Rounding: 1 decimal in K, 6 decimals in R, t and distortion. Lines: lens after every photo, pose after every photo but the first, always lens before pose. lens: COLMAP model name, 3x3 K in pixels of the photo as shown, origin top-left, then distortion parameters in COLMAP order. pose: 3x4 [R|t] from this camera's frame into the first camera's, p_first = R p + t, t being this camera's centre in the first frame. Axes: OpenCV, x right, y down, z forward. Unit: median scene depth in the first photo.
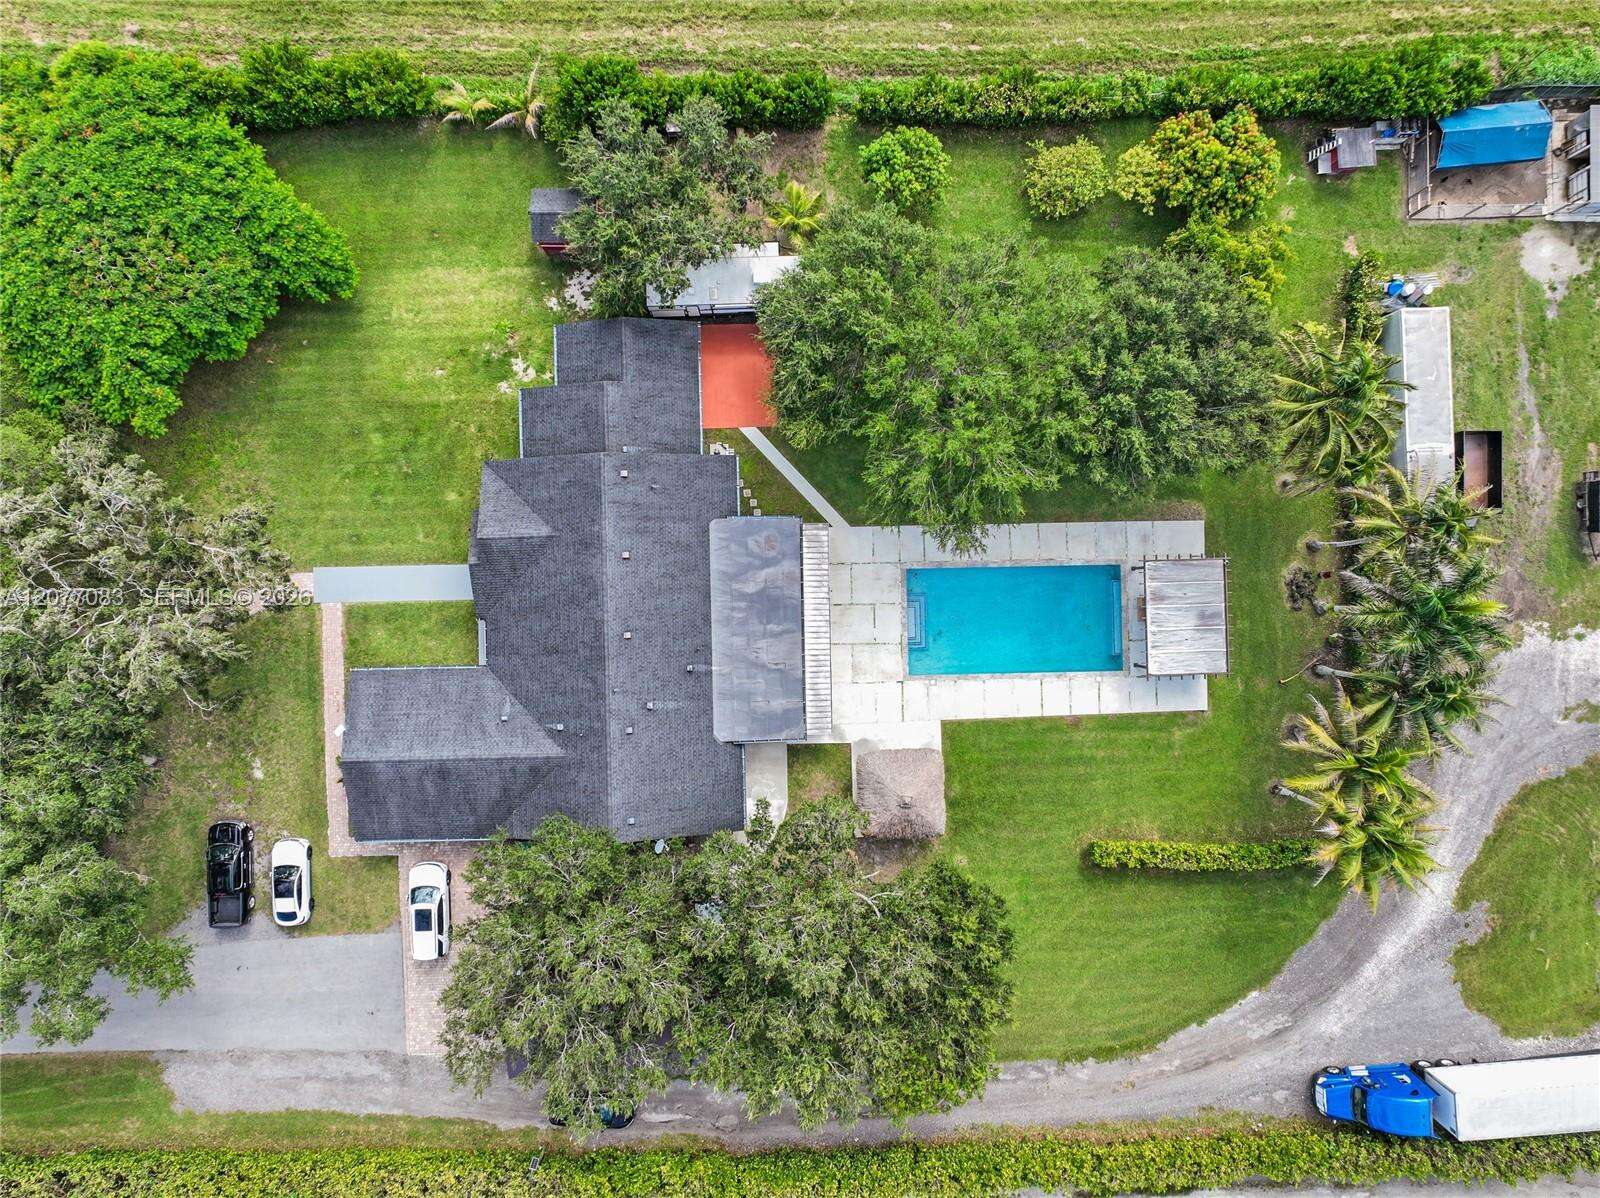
lens RADIAL K [[1124.4, 0, 797.1], [0, 1124.4, 596.4], [0, 0, 1]] dist [-0.002604, 0.019850]
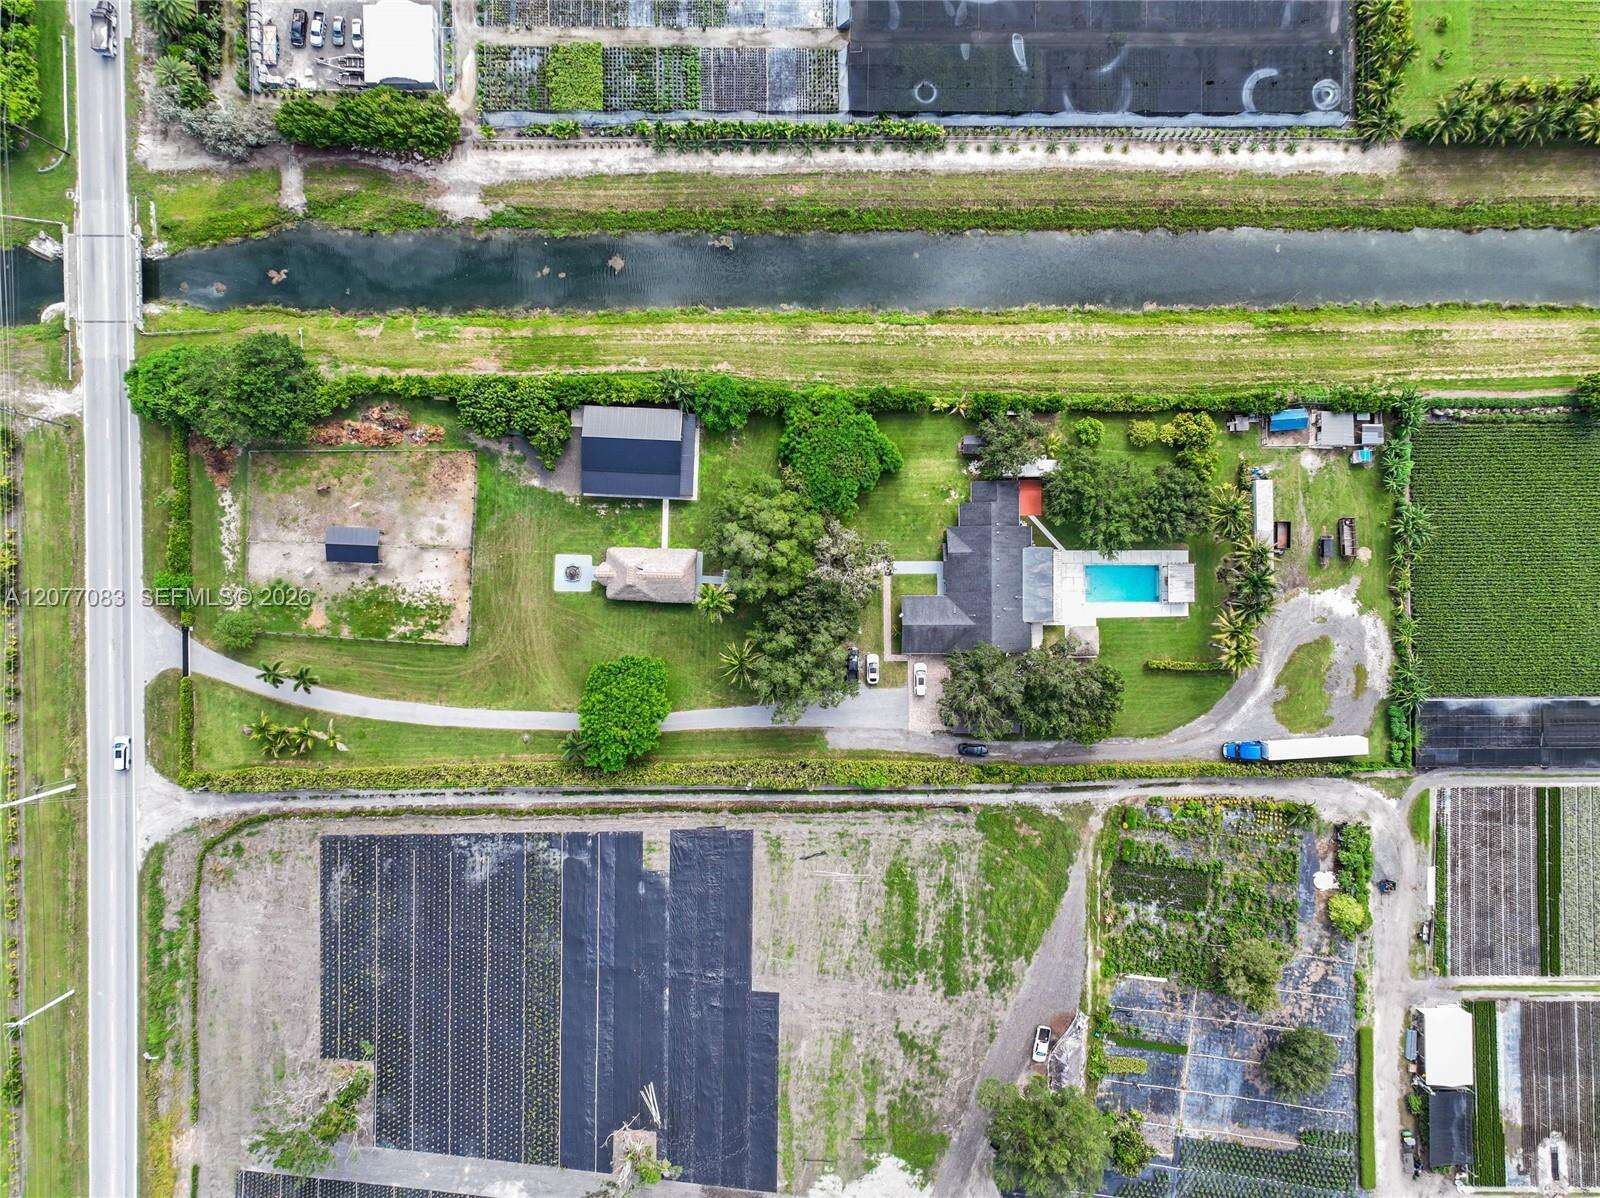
lens RADIAL K [[1124.4, 0, 797.1], [0, 1124.4, 596.4], [0, 0, 1]] dist [-0.002604, 0.019850]
pose [[0.999844, 0.017646, -0.000223, -0.661410], [-0.017645, 0.999844, 0.000906, 0.067794], [0.000239, -0.000902, 1.000000, -1.951578]]
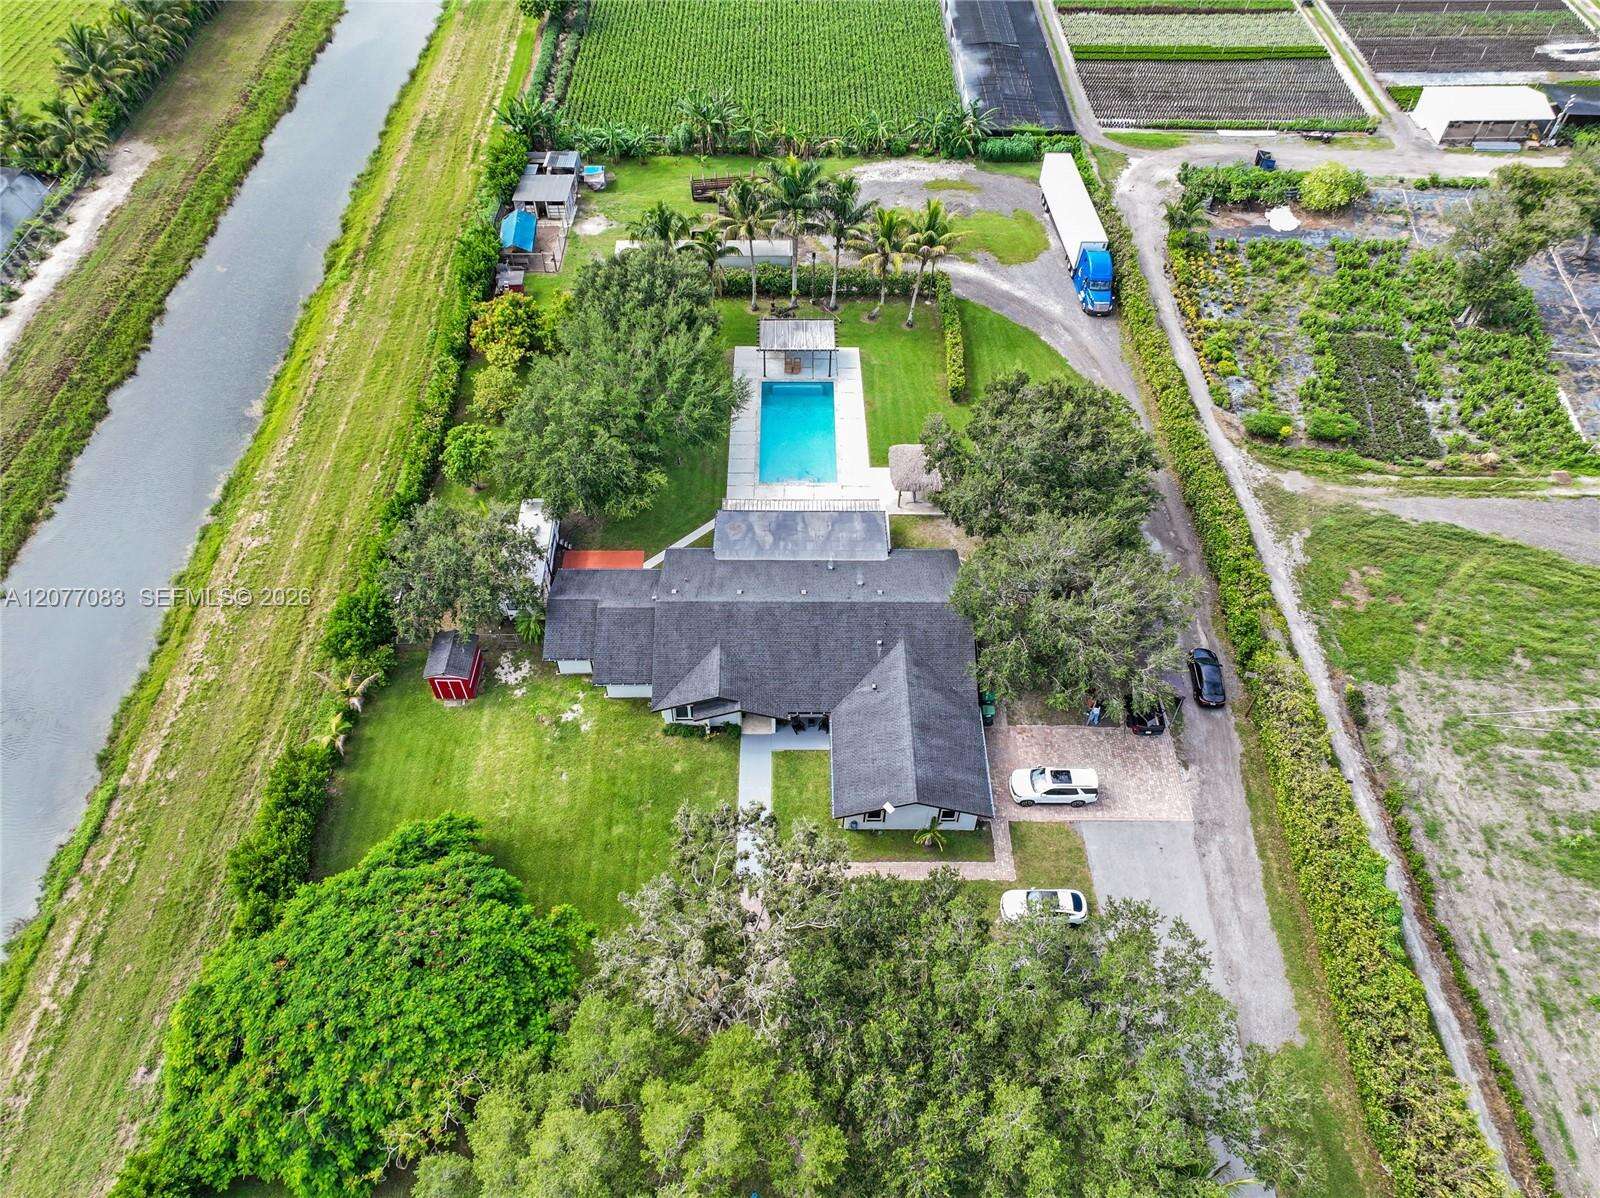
lens RADIAL K [[1124.4, 0, 797.1], [0, 1124.4, 596.4], [0, 0, 1]] dist [-0.002604, 0.019850]
pose [[0.017365, -0.769850, 0.637988, -0.902164], [0.999824, 0.017882, -0.005636, 0.032291], [-0.007069, 0.637974, 0.770025, 0.040734]]
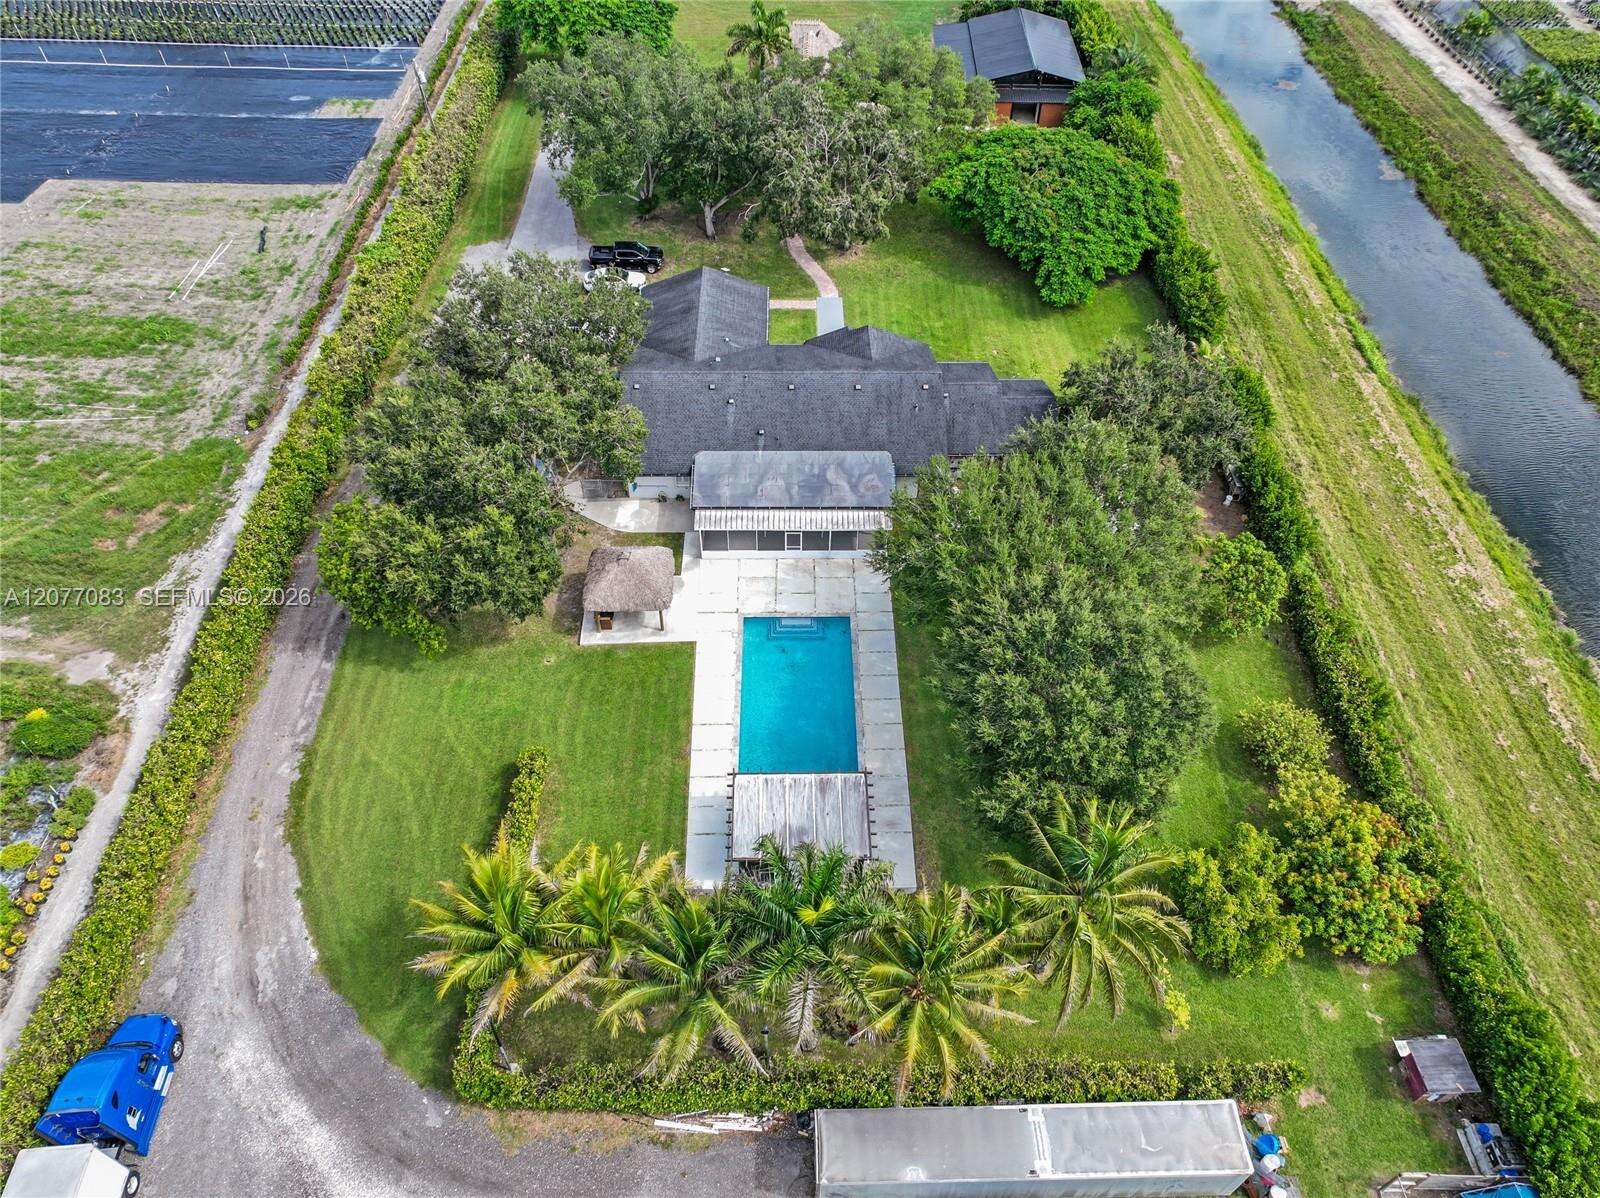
lens RADIAL K [[1124.4, 0, 797.1], [0, 1124.4, 596.4], [0, 0, 1]] dist [-0.002604, 0.019850]
pose [[-0.012535, 0.719086, -0.694808, 0.802919], [-0.999882, -0.015199, 0.002308, 0.021130], [-0.008901, 0.694755, 0.719191, 0.275327]]
